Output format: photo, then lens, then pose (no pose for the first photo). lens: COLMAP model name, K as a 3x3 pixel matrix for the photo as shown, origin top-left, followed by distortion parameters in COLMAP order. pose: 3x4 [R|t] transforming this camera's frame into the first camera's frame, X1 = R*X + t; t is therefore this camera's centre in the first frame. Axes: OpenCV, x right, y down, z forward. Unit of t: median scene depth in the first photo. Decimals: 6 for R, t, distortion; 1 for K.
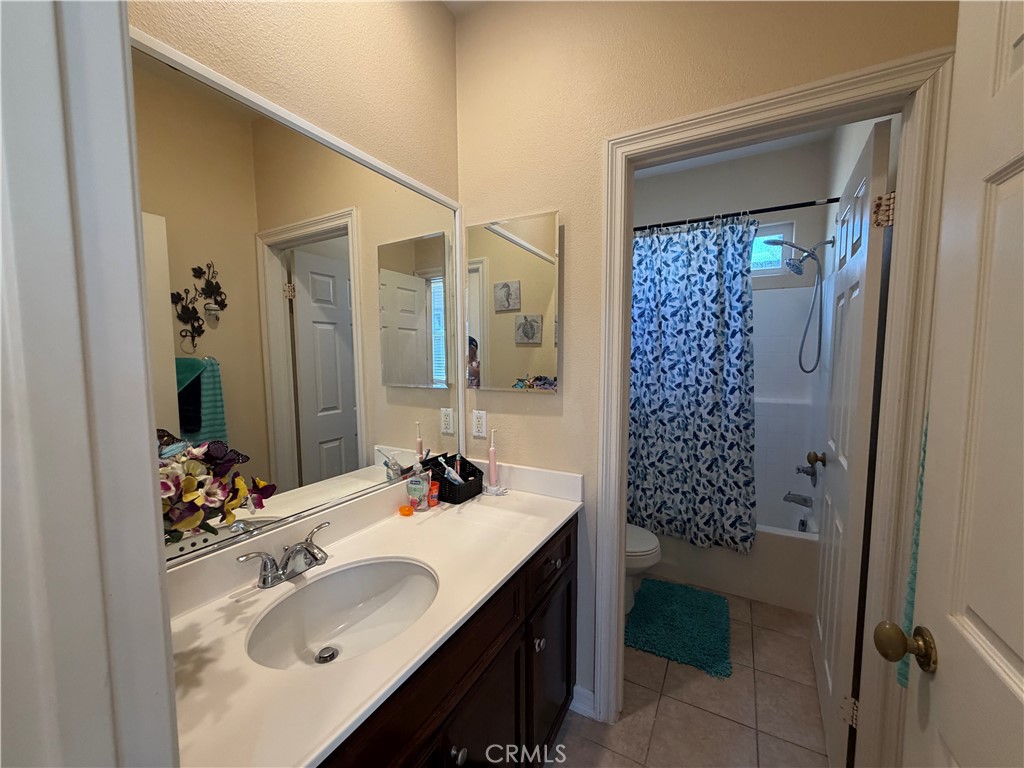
lens RADIAL K [[409.2, 0, 508.5], [0, 409.2, 385.2], [0, 0, 1]] dist [-0.000802, 0.000065]
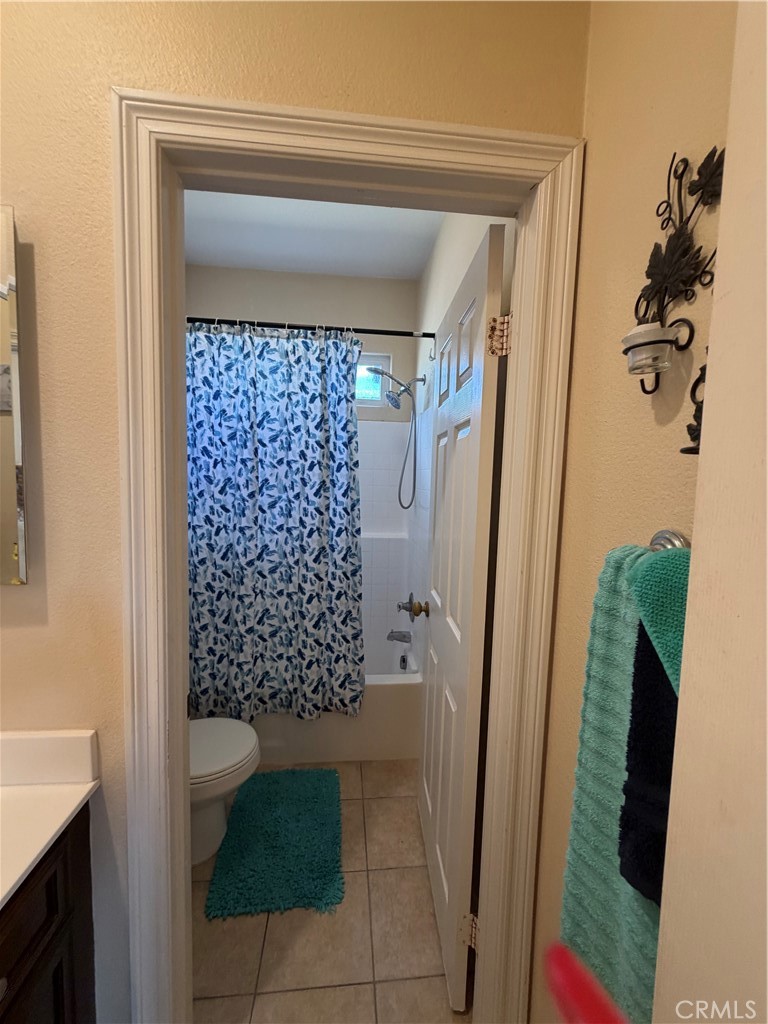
lens RADIAL K [[409.2, 0, 381.9], [0, 409.2, 508.9], [0, 0, 1]] dist [-0.000802, 0.000065]
pose [[0.821842, -0.020212, 0.569357, 0.124864], [0.014730, 0.999790, 0.014231, -0.047182], [-0.569525, -0.003309, 0.821967, 0.227803]]
